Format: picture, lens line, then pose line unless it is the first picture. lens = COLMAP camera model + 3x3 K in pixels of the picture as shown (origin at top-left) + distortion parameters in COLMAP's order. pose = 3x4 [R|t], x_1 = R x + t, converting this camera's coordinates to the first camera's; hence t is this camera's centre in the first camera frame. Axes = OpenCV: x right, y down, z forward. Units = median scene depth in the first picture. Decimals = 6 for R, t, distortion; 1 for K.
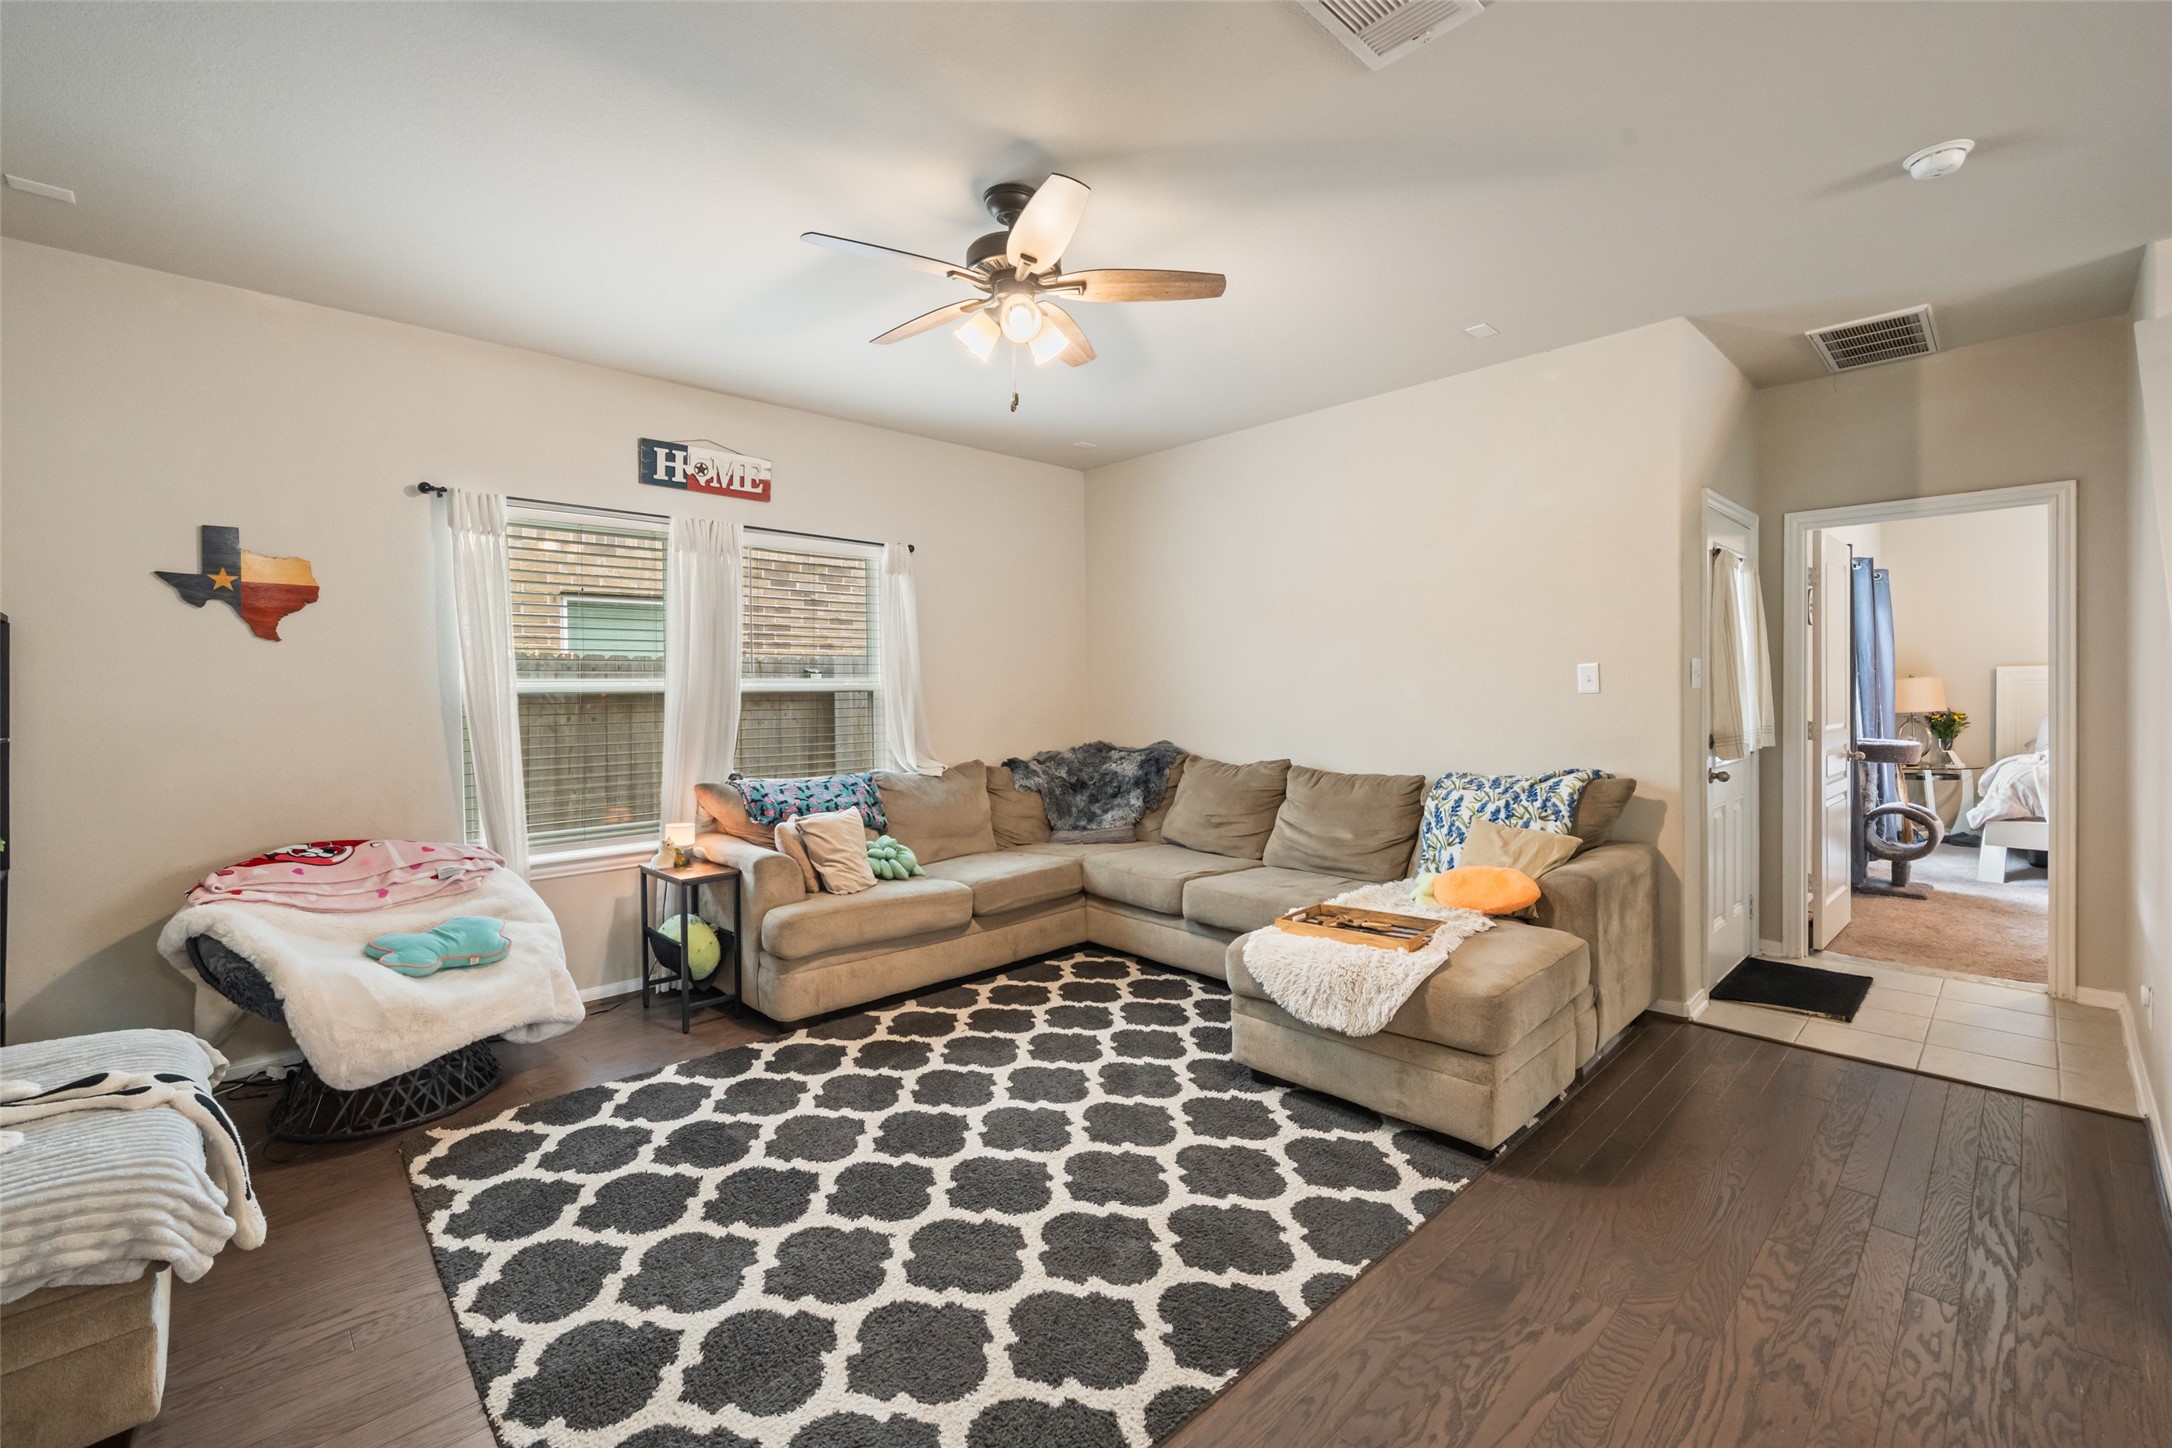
lens RADIAL K [[914.6, 0, 1100.3], [0, 914.6, 693.5], [0, 0, 1]] dist [-0.001478, 0.000273]
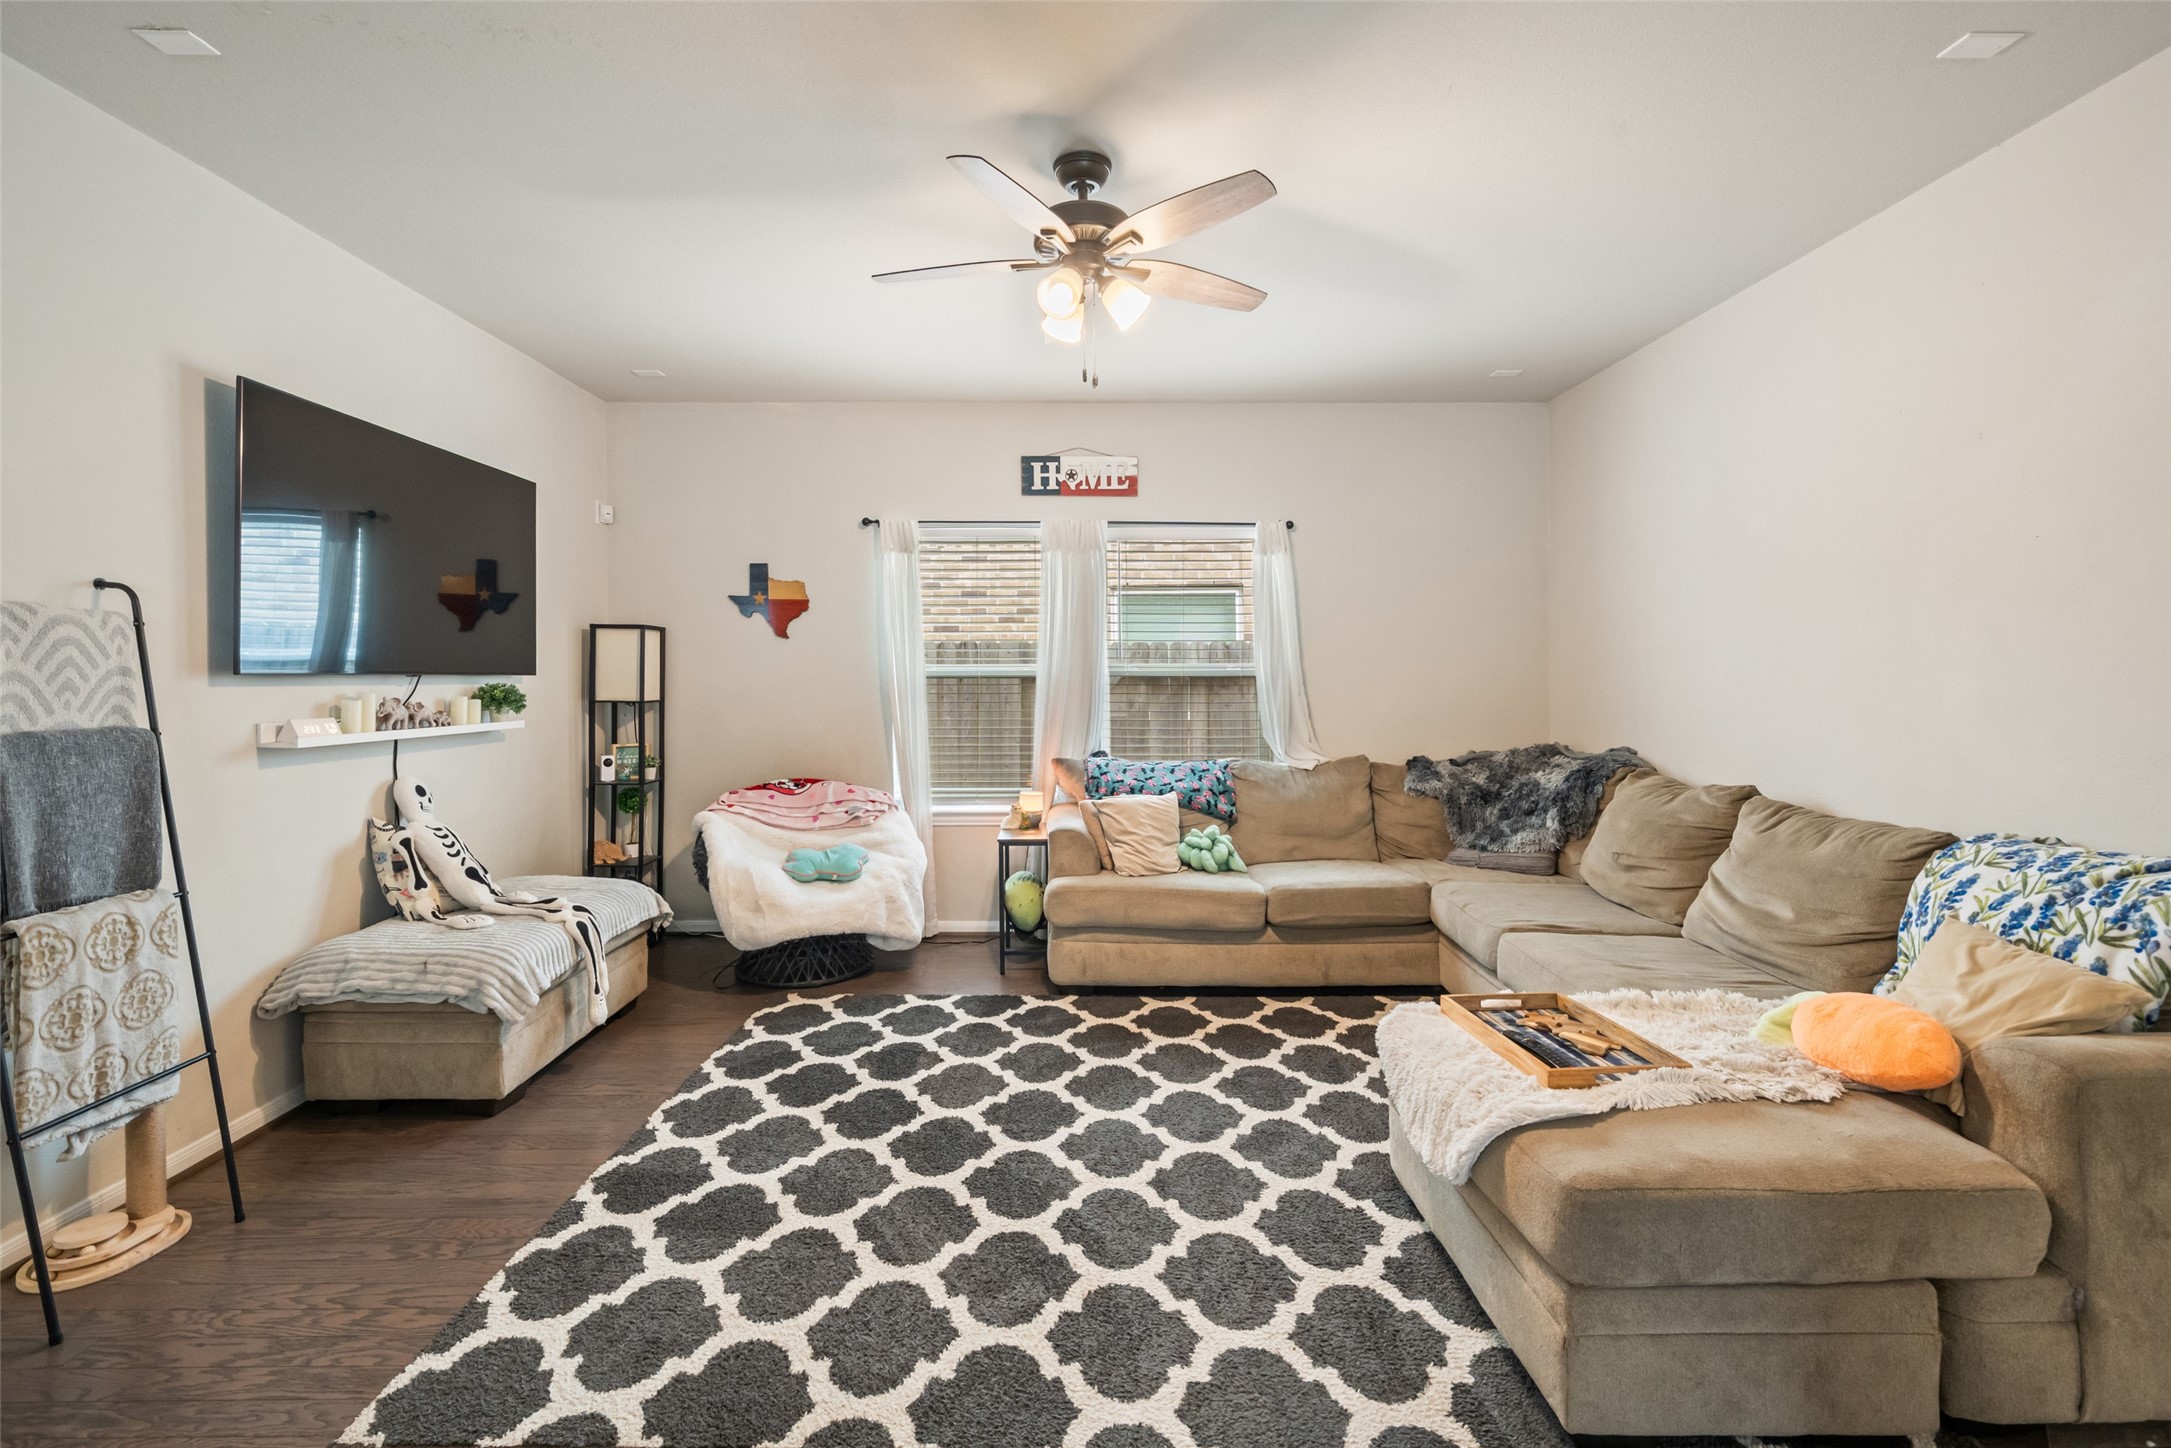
lens RADIAL K [[945.6, 0, 1070.5], [0, 945.6, 673.1], [0, 0, 1]] dist [-0.001791, 0.000106]
pose [[0.717228, 0.009092, -0.696780, 0.410018], [-0.009286, 0.999951, 0.003490, -0.010215], [0.696777, 0.003967, 0.717277, 0.198366]]
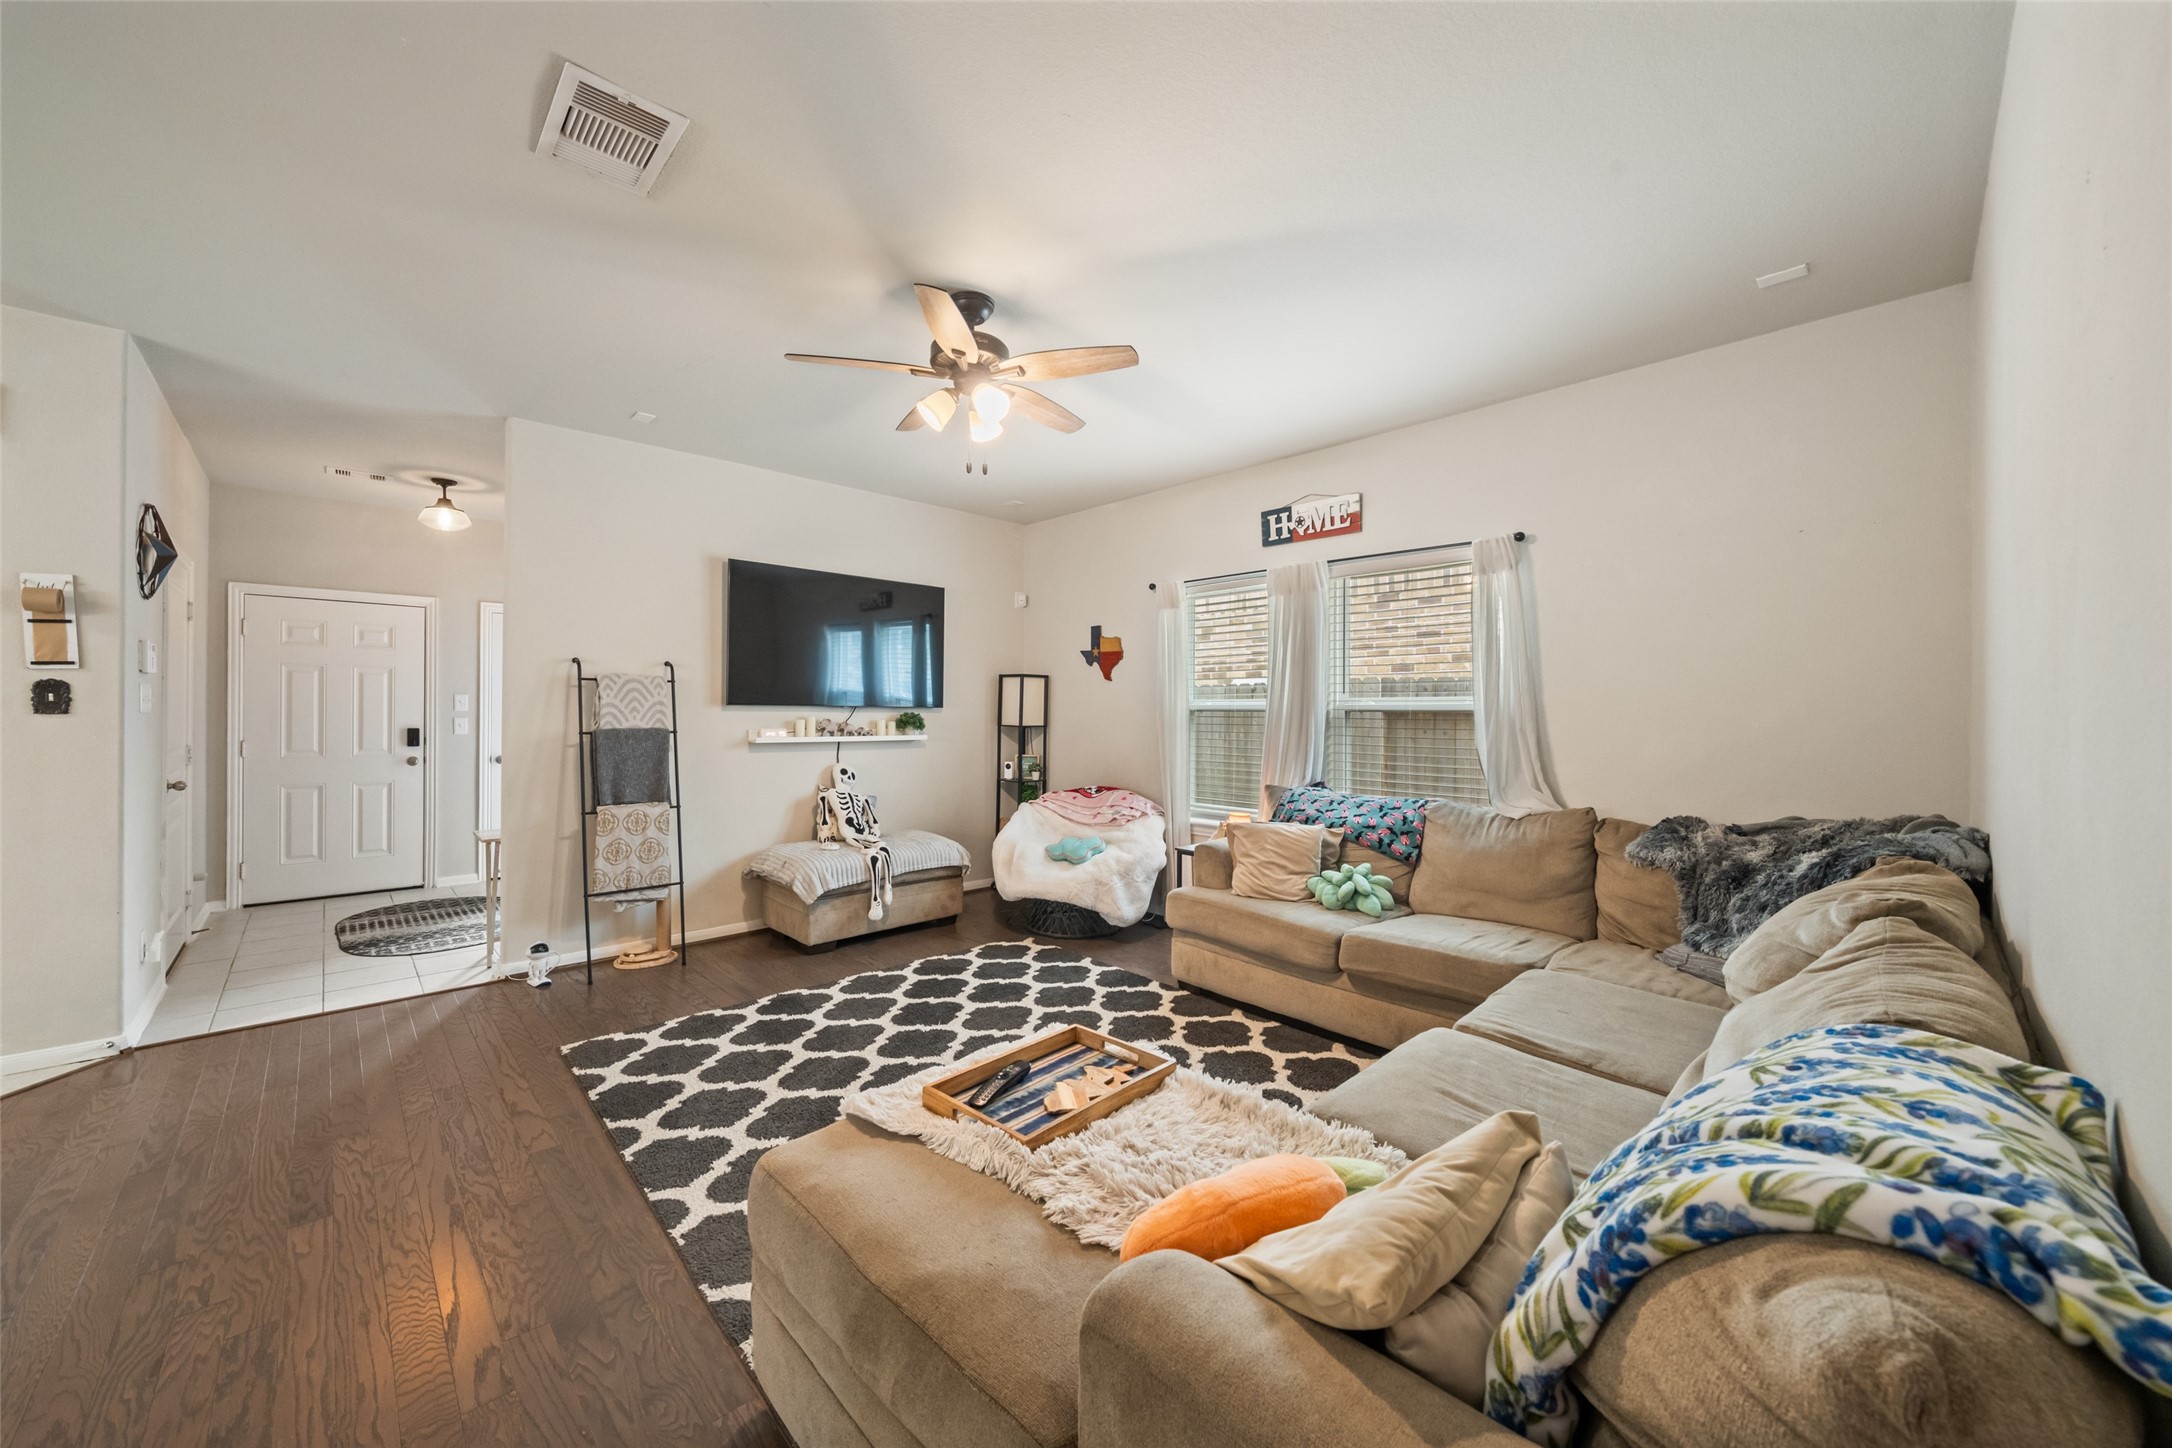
lens RADIAL K [[791.9, 0, 1079.9], [0, 791.9, 711.7], [0, 0, 1]] dist [-0.006863, 0.000016]
pose [[-0.011047, 0.011278, -0.999875, 0.668959], [-0.008956, 0.999895, 0.011377, -0.009273], [0.999899, 0.009081, -0.010945, 0.818010]]
